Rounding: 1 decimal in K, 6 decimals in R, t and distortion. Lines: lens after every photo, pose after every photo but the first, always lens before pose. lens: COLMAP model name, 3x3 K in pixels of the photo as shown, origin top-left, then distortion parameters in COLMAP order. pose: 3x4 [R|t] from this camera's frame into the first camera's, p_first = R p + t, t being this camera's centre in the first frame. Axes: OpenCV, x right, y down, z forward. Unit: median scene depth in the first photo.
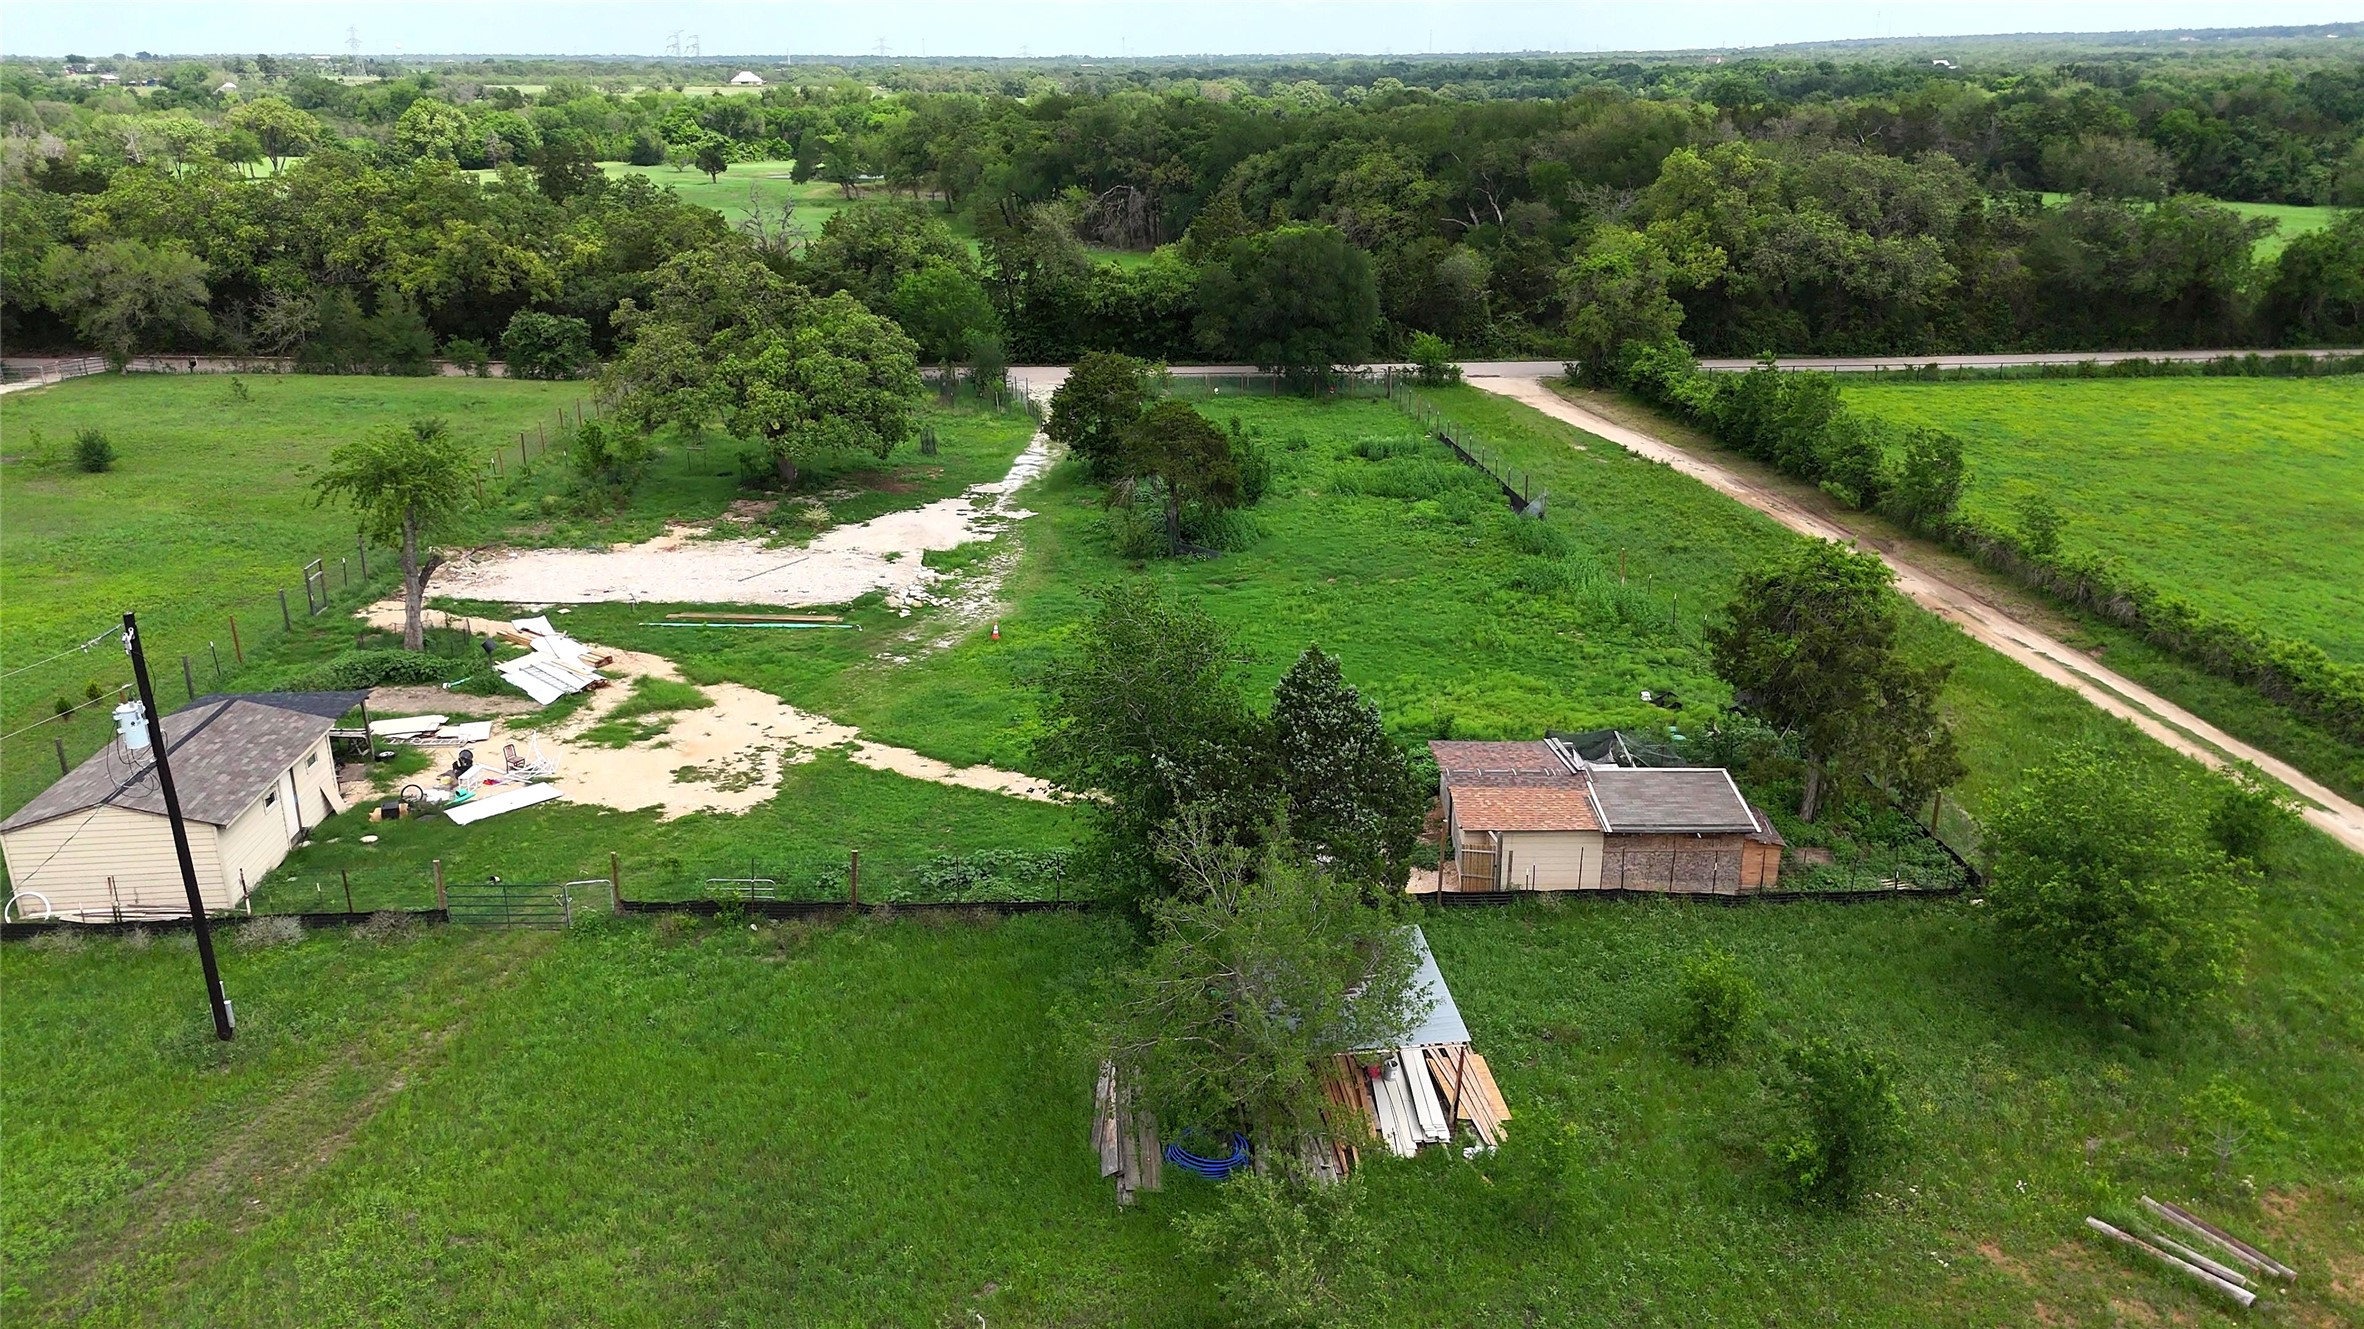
lens RADIAL K [[1746.6, 0, 1179.7], [0, 1746.6, 671.0], [0, 0, 1]] dist [0.077150, -0.073413]
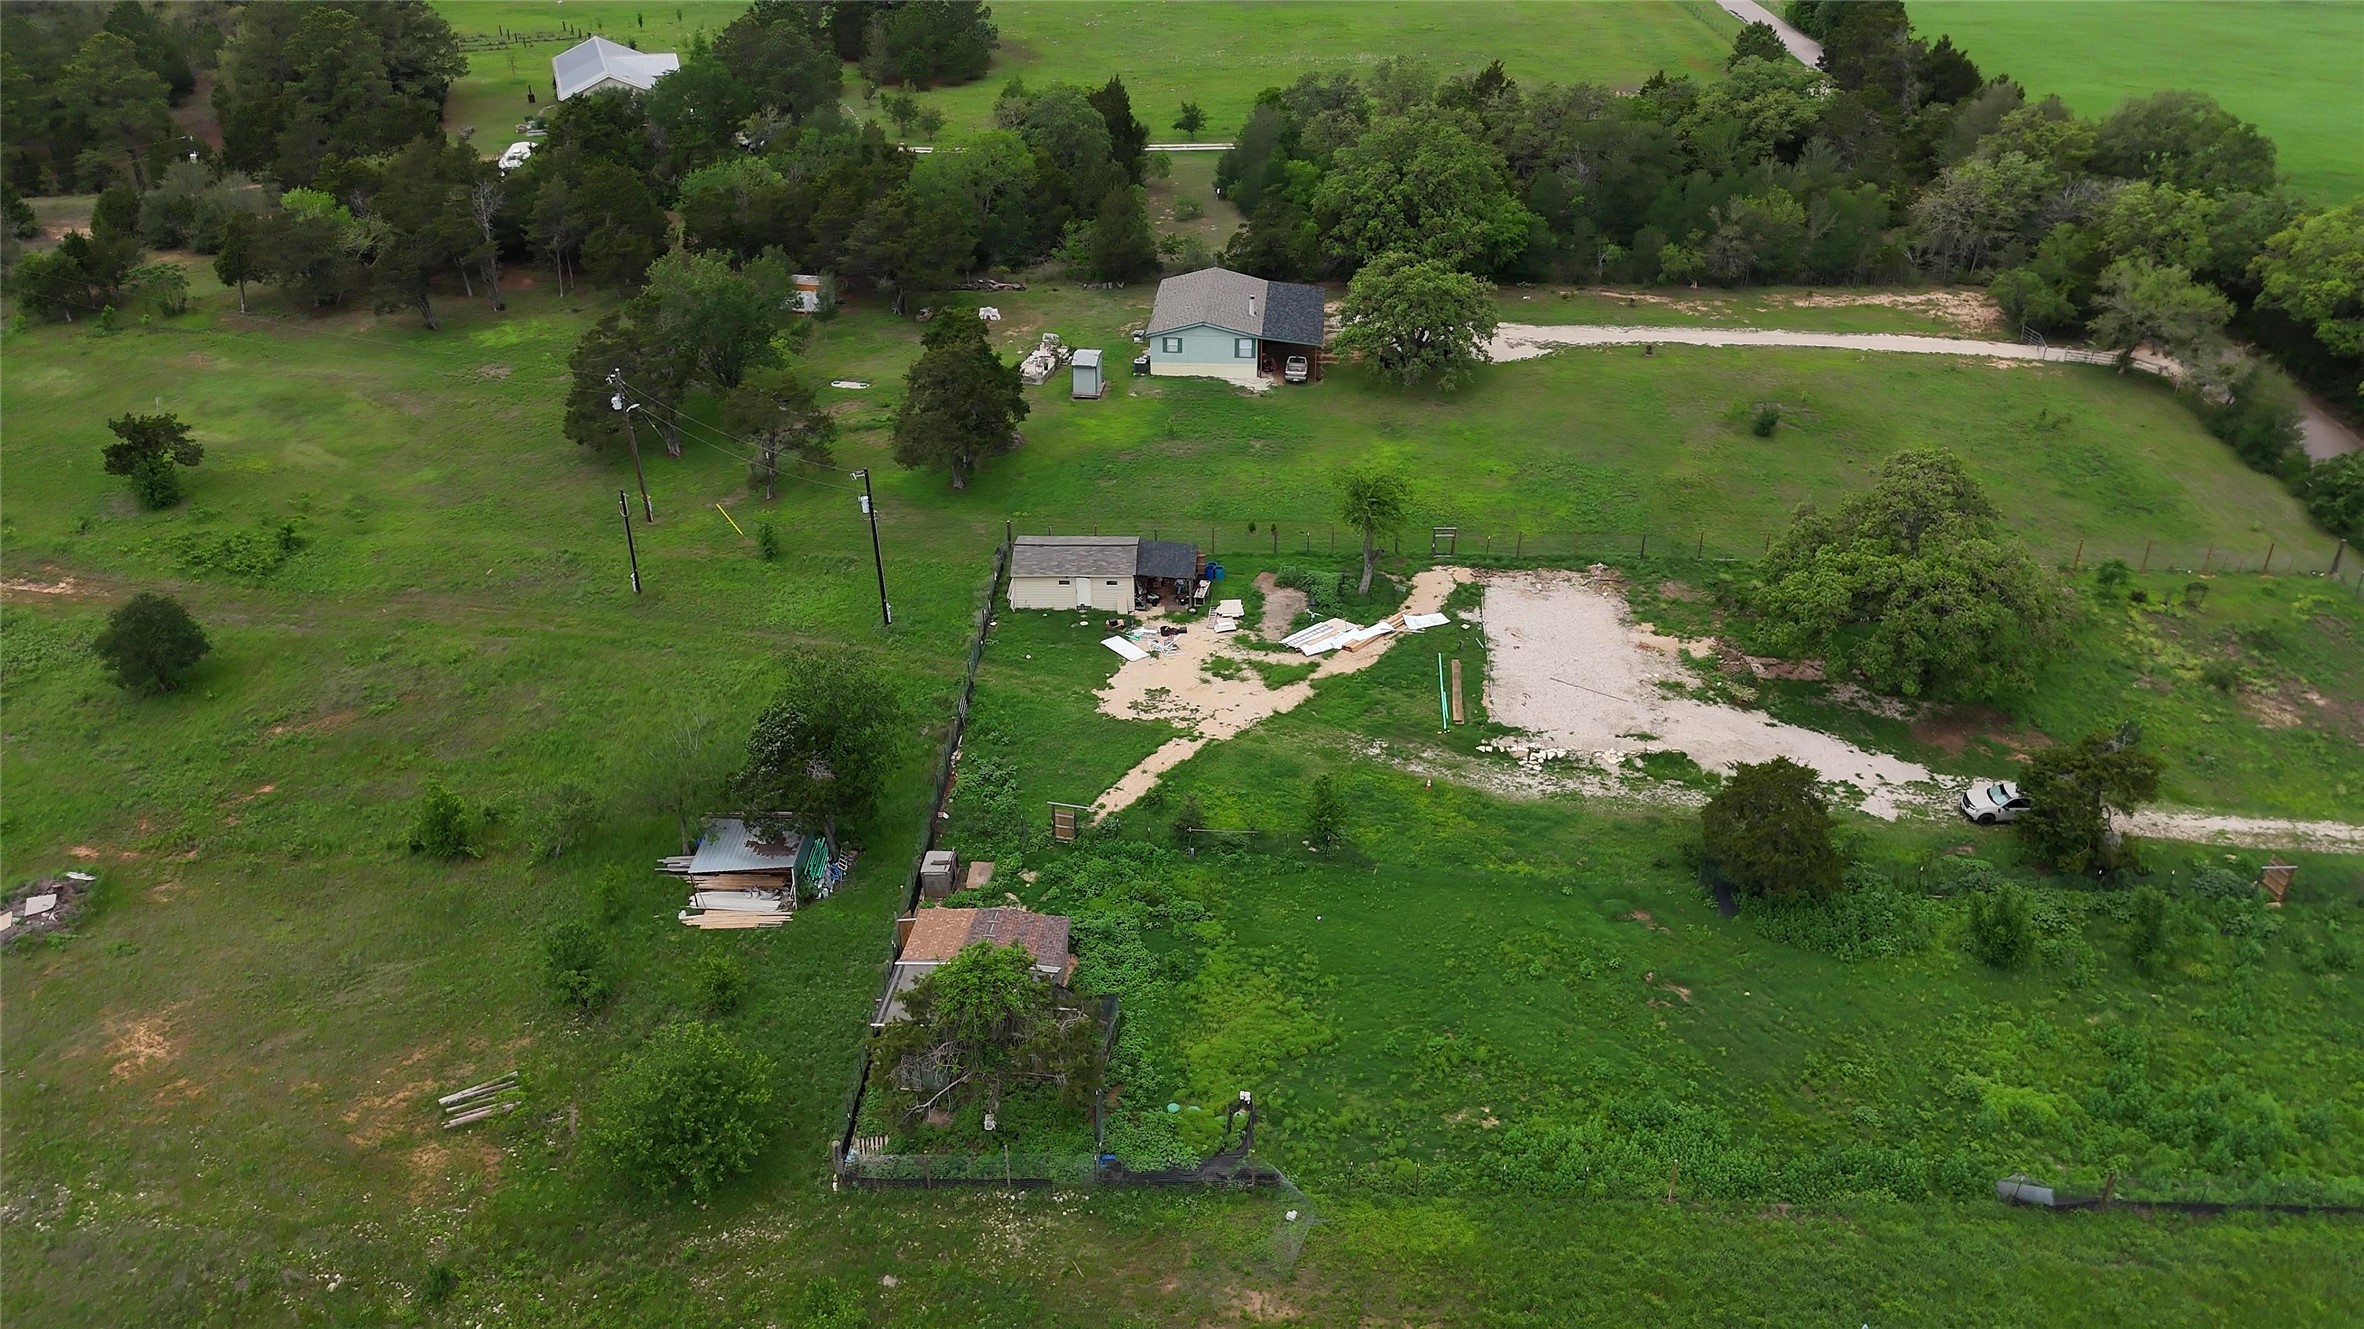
lens RADIAL K [[1746.6, 0, 1177.7], [0, 1746.6, 648.9], [0, 0, 1]] dist [0.077150, -0.073413]
pose [[-0.101611, 0.469451, -0.877093, 0.566116], [-0.315852, 0.820815, 0.475920, -0.373588], [0.943352, 0.325391, 0.064873, 0.398085]]
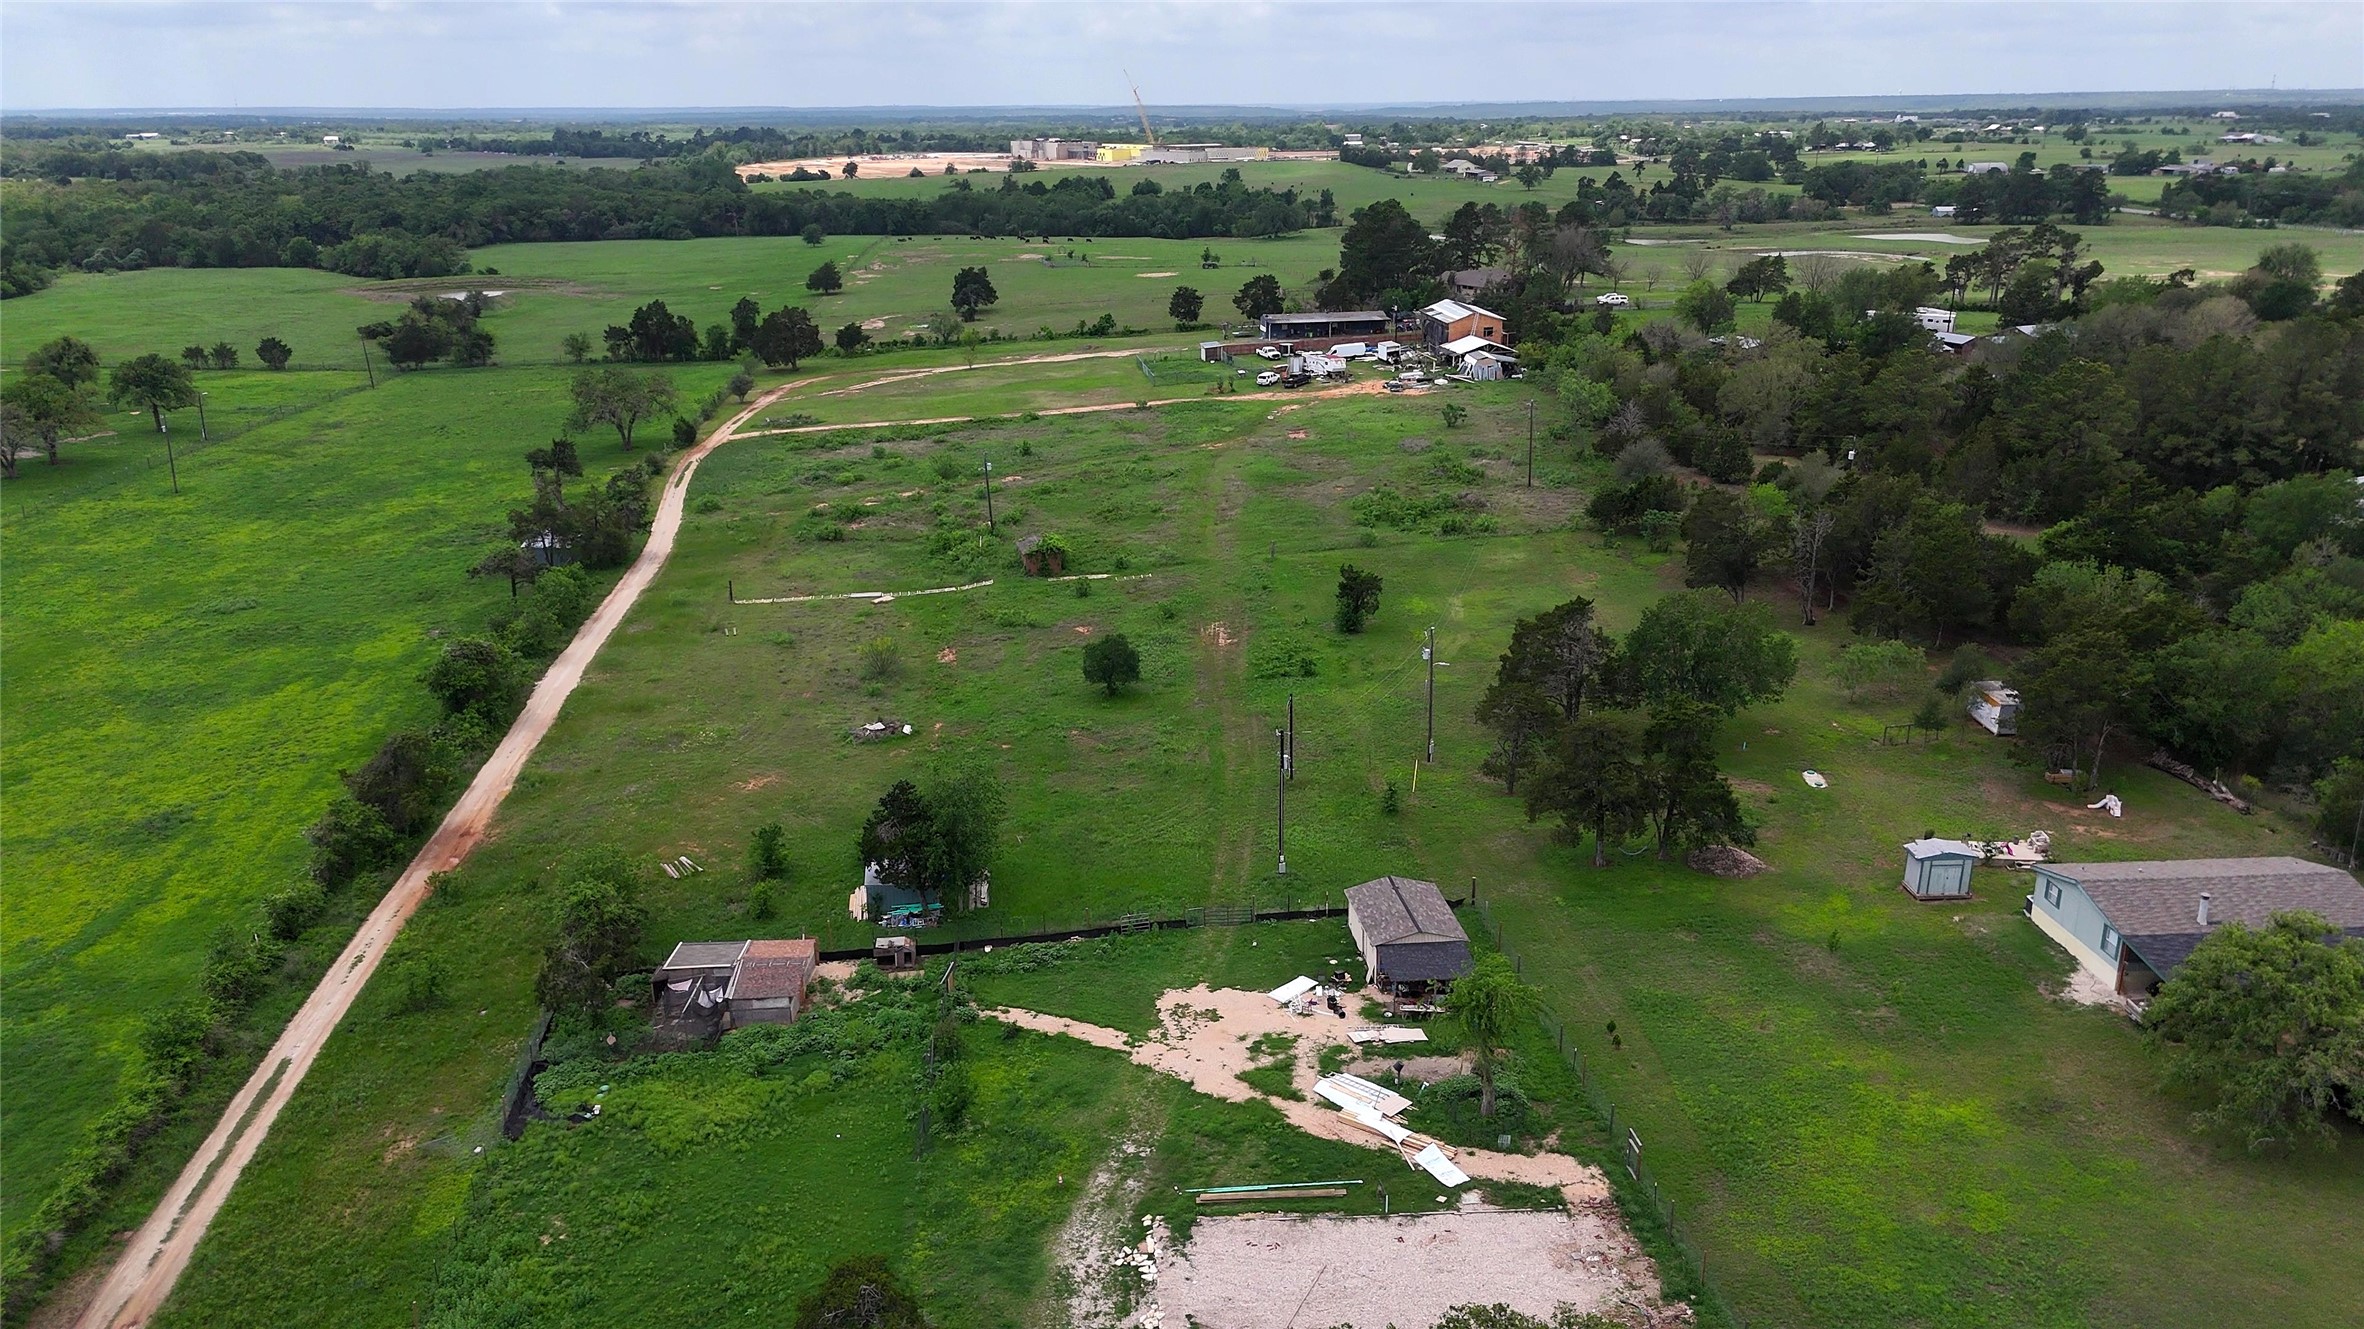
lens RADIAL K [[1746.6, 0, 1187.3], [0, 1746.6, 653.8], [0, 0, 1]] dist [0.077150, -0.073413]
pose [[-0.998891, 0.025289, -0.039722, -0.086325], [-0.003306, 0.803813, 0.594872, -0.581799], [0.046973, 0.594344, -0.802838, 0.990791]]
